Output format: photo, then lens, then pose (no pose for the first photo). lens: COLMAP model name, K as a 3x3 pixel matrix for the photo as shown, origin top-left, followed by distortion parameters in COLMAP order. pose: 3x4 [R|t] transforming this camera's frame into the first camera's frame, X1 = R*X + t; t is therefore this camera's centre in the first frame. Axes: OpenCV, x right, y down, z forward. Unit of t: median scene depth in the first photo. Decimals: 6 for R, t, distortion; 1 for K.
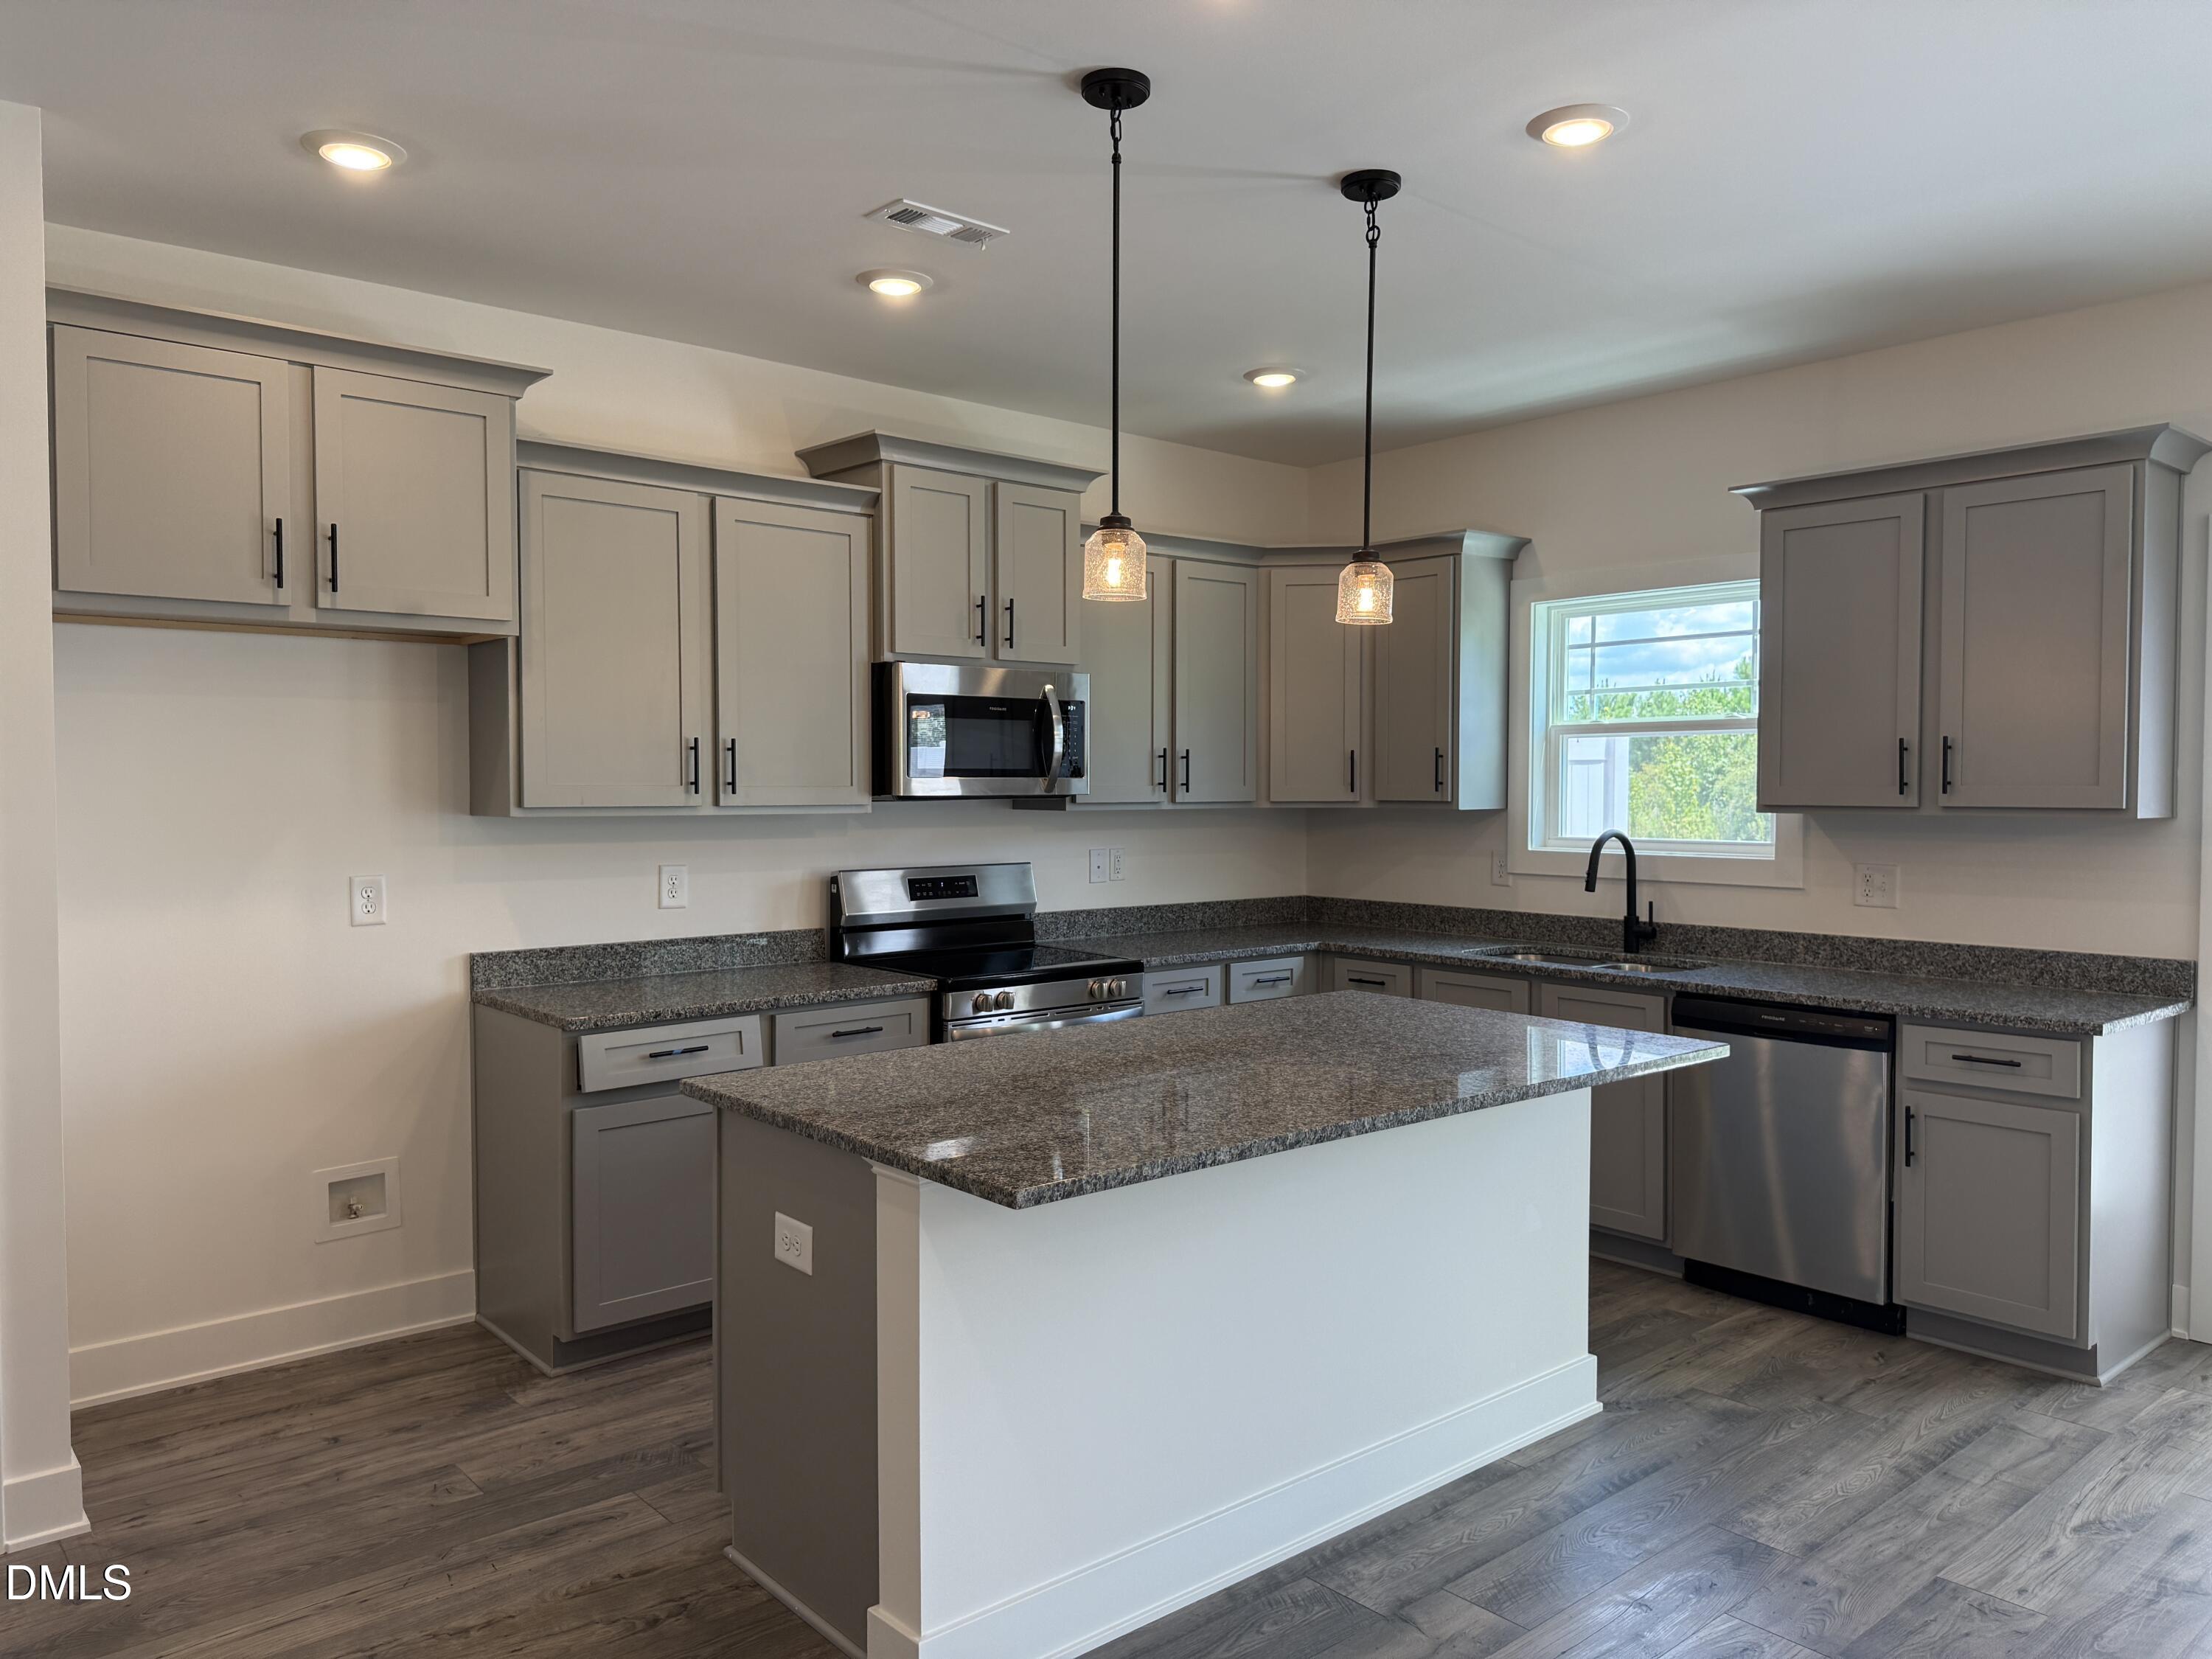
lens RADIAL K [[1563.8, 0, 1106.0], [0, 1563.8, 829.5], [0, 0, 1]] dist [0.011869, -0.020928]
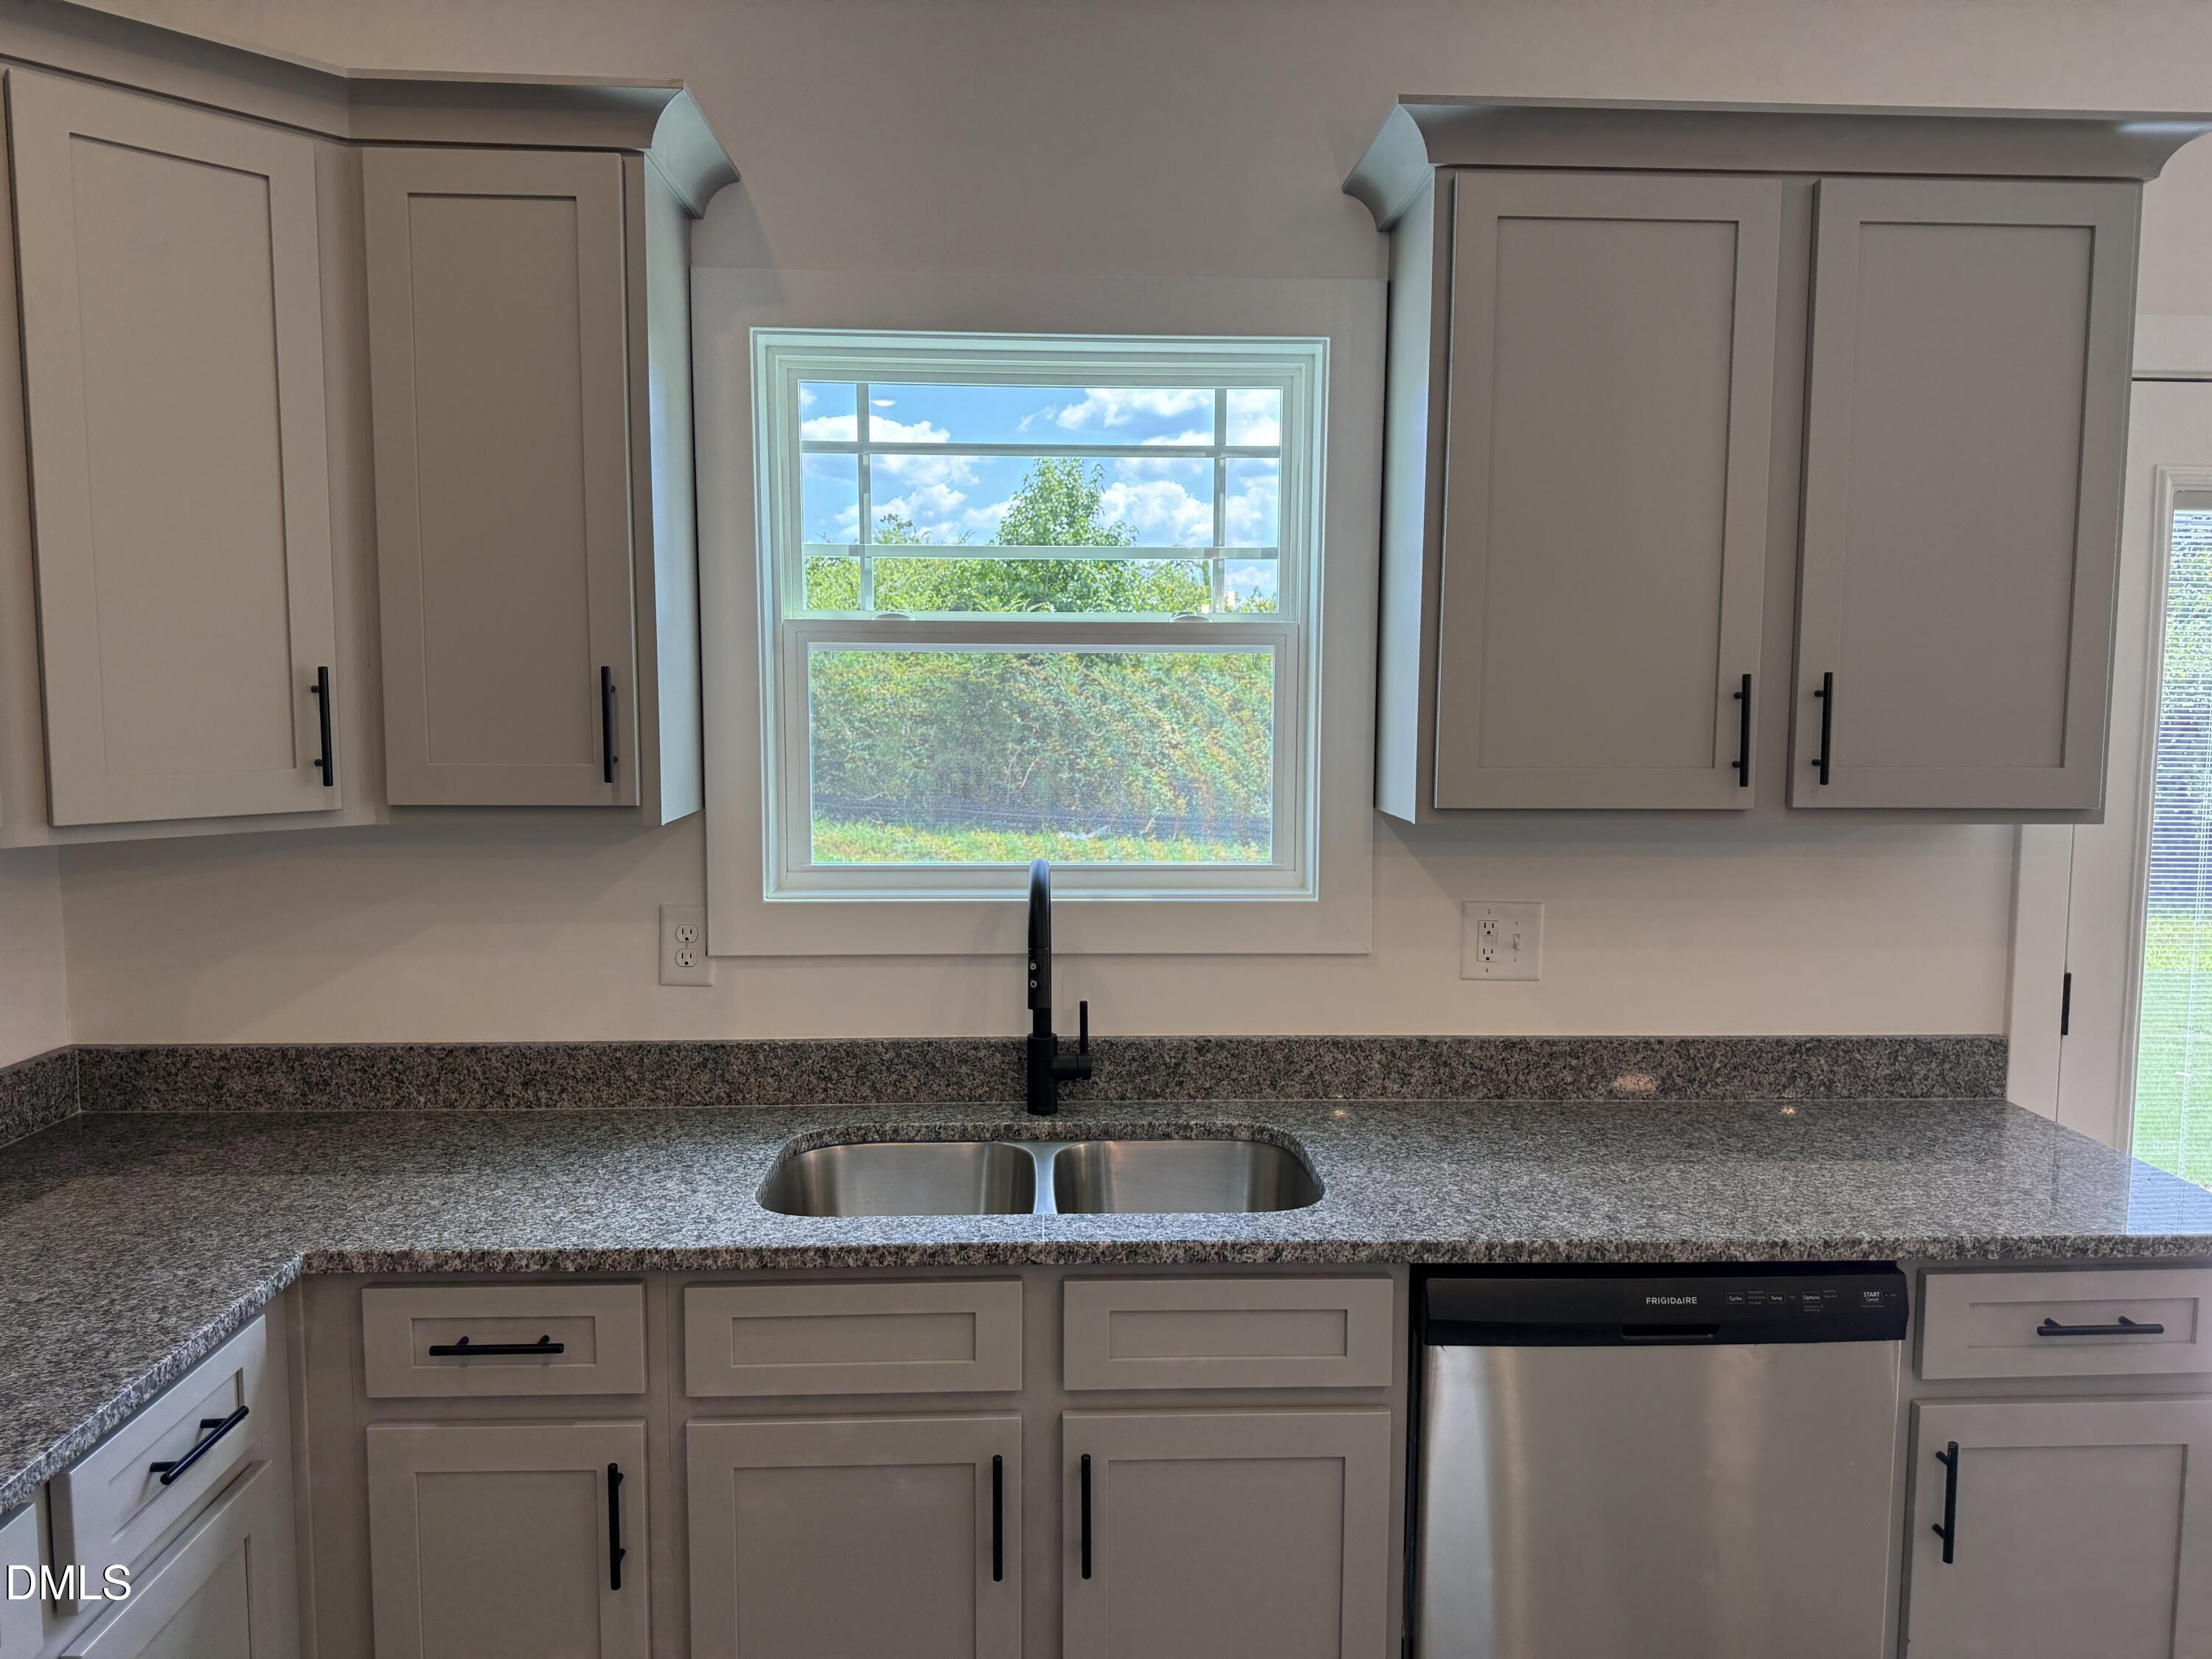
lens RADIAL K [[1547.1, 0, 1106.0], [0, 1547.1, 829.5], [0, 0, 1]] dist [0.084334, -0.115484]
pose [[0.614193, -0.070992, 0.785956, -0.019654], [0.017444, 0.996923, 0.076416, -0.054692], [-0.788963, -0.033224, 0.613542, 0.914253]]
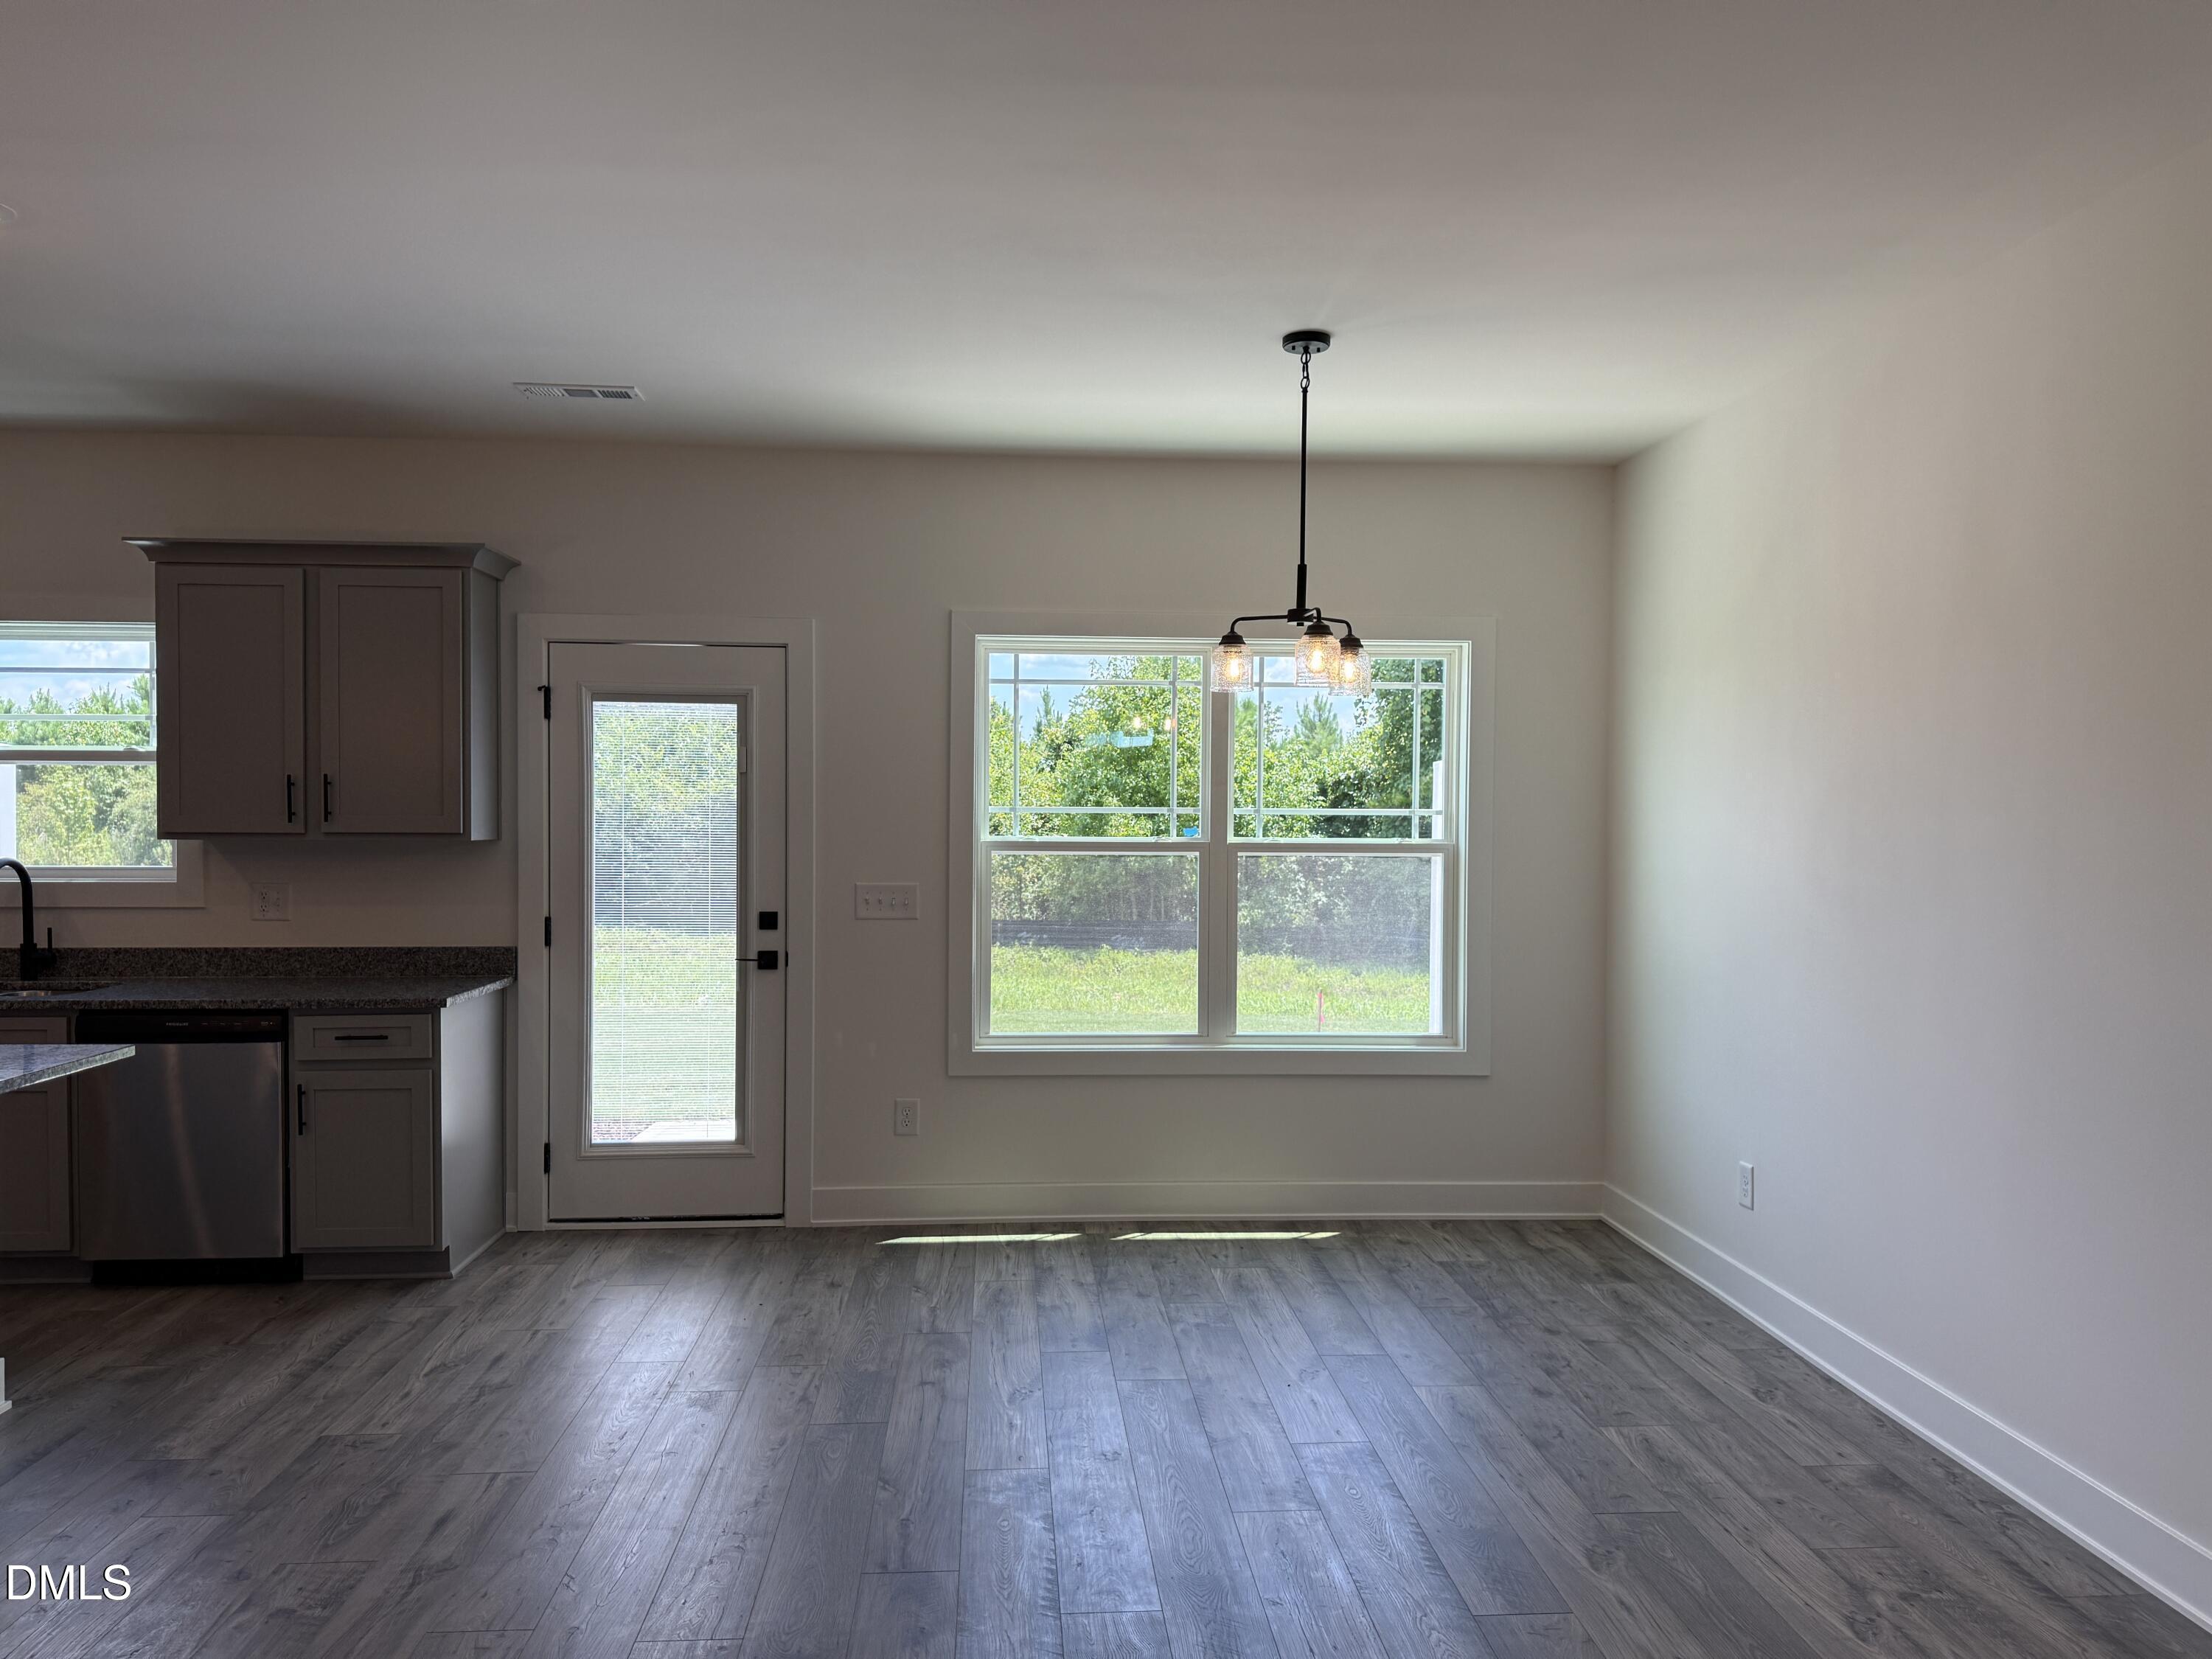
lens RADIAL K [[1582.9, 0, 1099.5], [0, 1582.9, 839.2], [0, 0, 1]] dist [0.005132, -0.001085]
pose [[0.600023, -0.014731, 0.799847, -0.084487], [0.020604, 0.999783, 0.002956, -0.000940], [-0.799717, 0.014707, 0.600197, -0.213218]]
